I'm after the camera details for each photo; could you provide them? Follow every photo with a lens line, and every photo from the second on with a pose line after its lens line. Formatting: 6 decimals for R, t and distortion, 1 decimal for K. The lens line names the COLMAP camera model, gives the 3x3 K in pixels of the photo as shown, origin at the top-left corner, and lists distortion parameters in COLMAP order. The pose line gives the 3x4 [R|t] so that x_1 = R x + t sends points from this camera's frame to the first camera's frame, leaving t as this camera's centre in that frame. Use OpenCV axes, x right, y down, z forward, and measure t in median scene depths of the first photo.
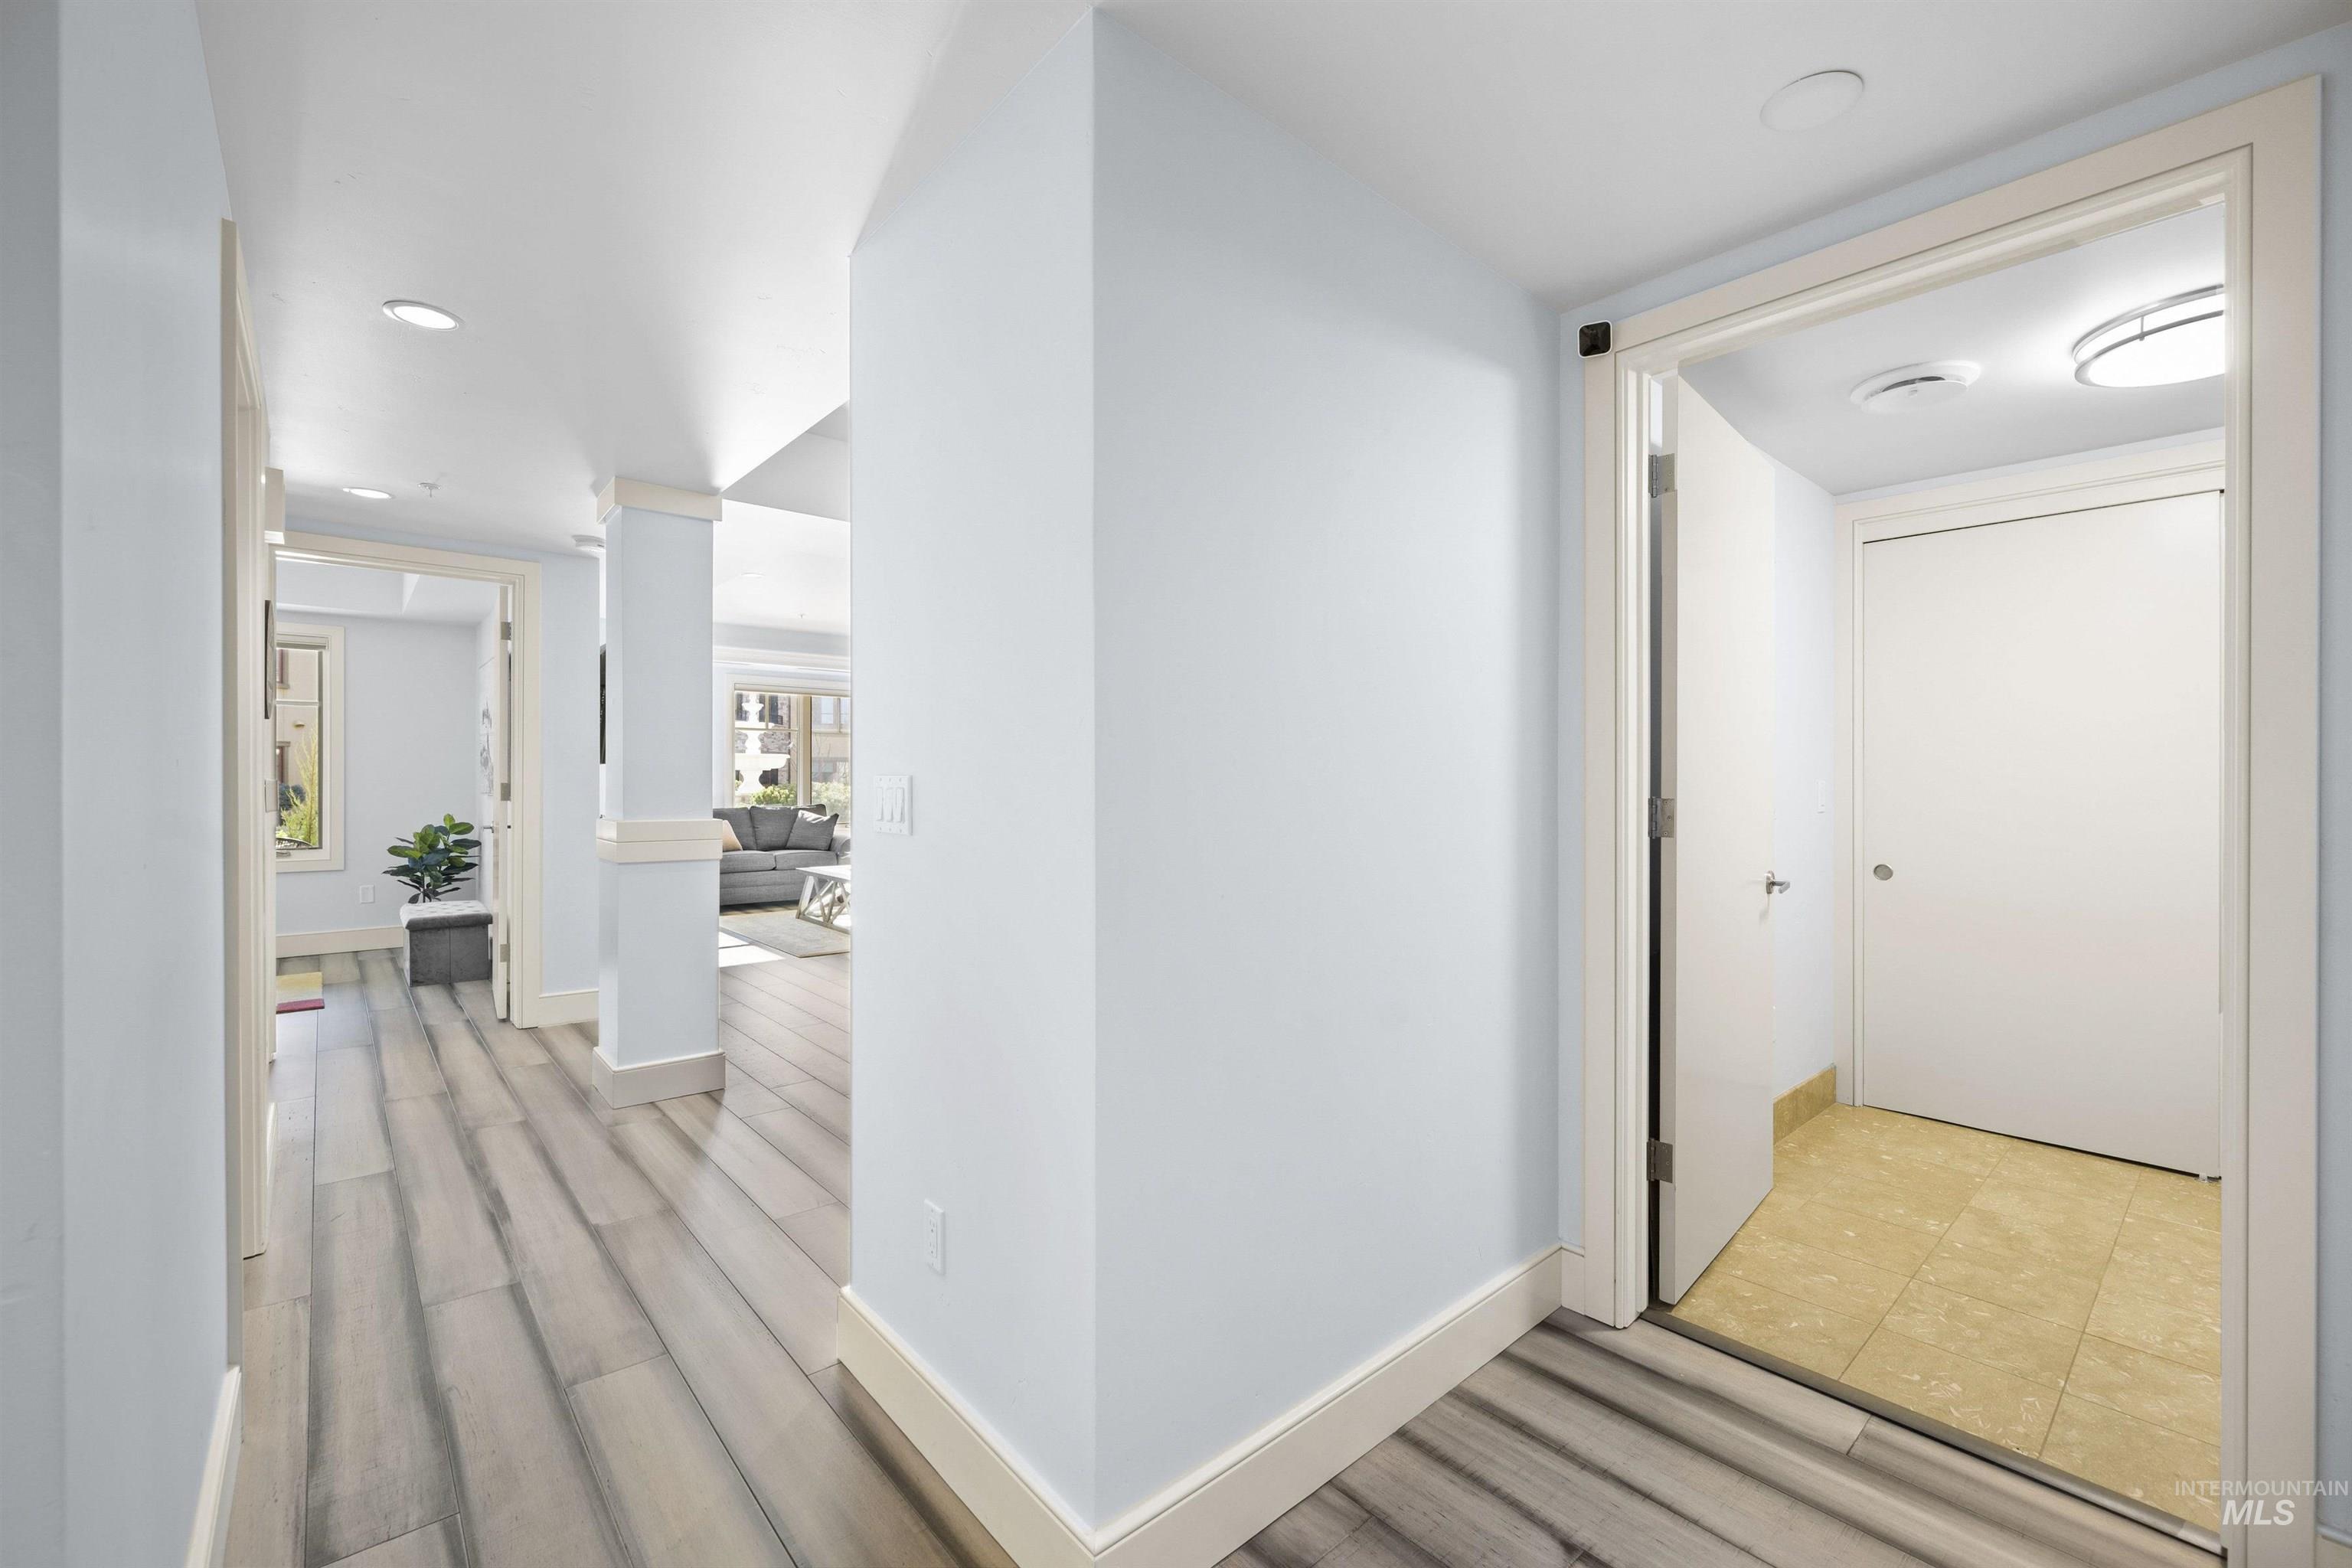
lens RADIAL K [[989.6, 0, 1170.6], [0, 989.6, 788.7], [0, 0, 1]] dist [-0.002466, -0.000217]
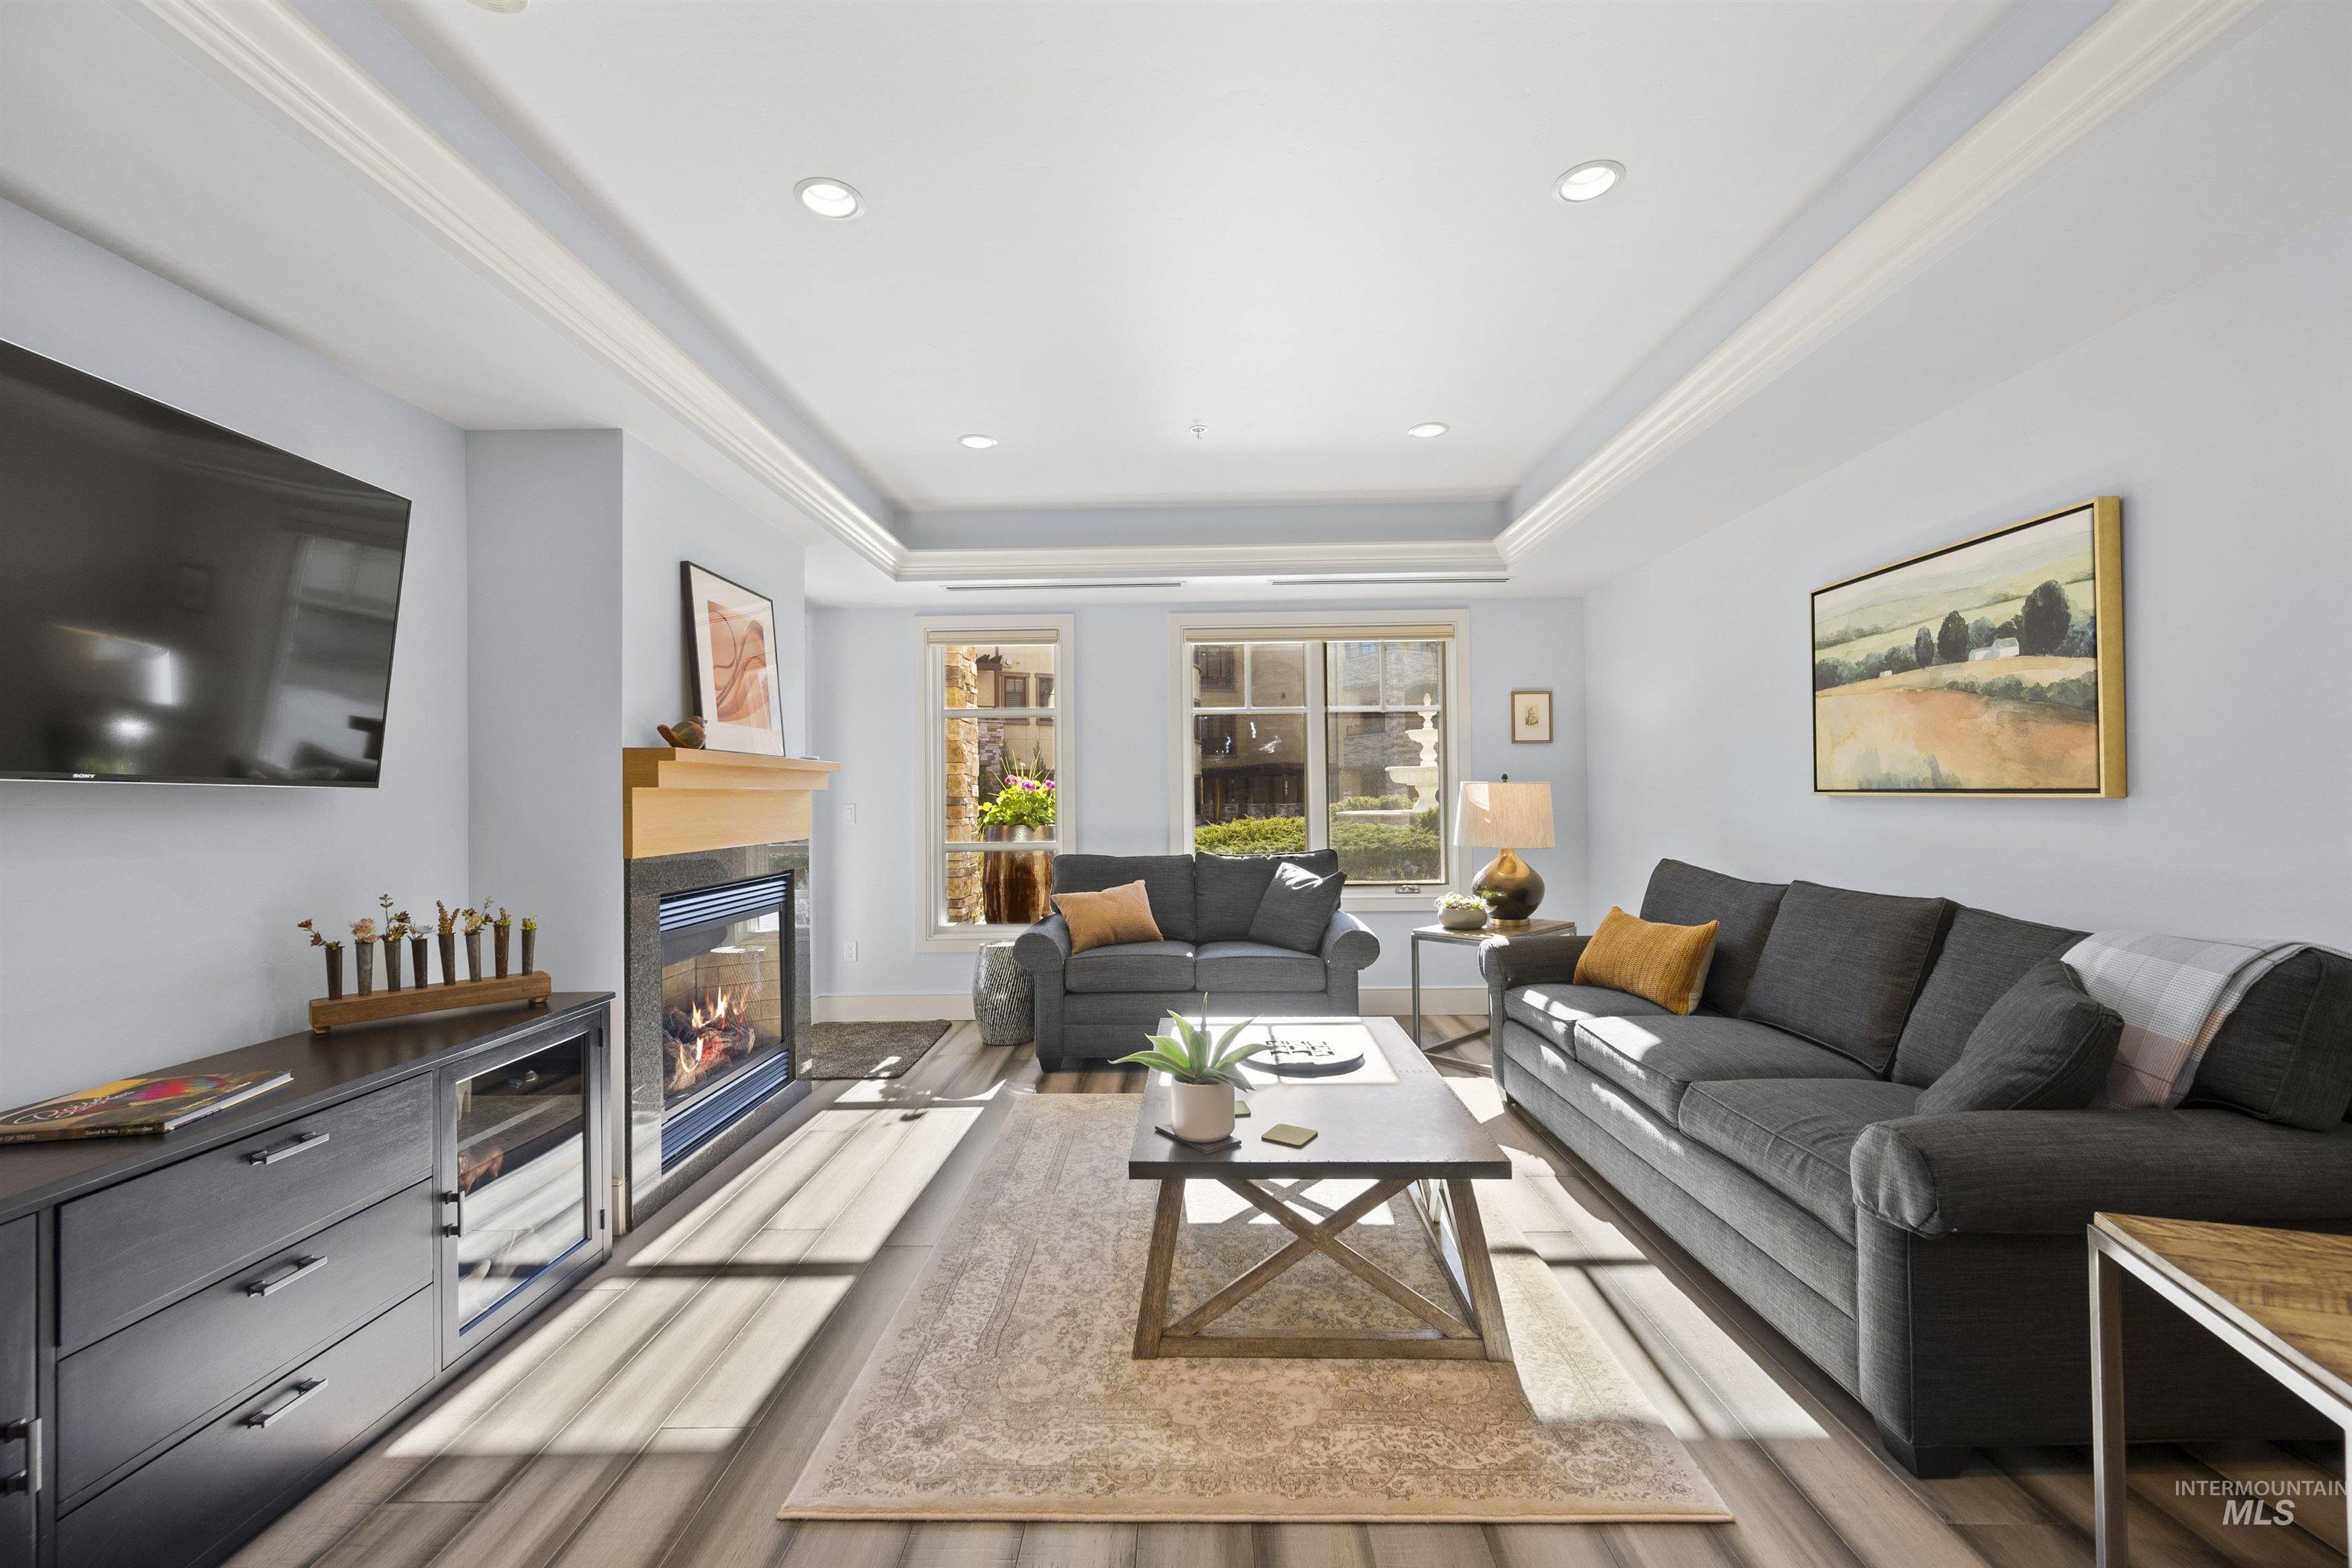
lens RADIAL K [[930.4, 0, 1190.6], [0, 930.4, 793.5], [0, 0, 1]] dist [-0.002508, 0.001397]
pose [[0.742638, -0.017753, -0.669457, -0.141959], [0.014027, 0.999842, -0.010955, -0.014517], [0.669546, -0.001255, 0.742770, 0.976596]]
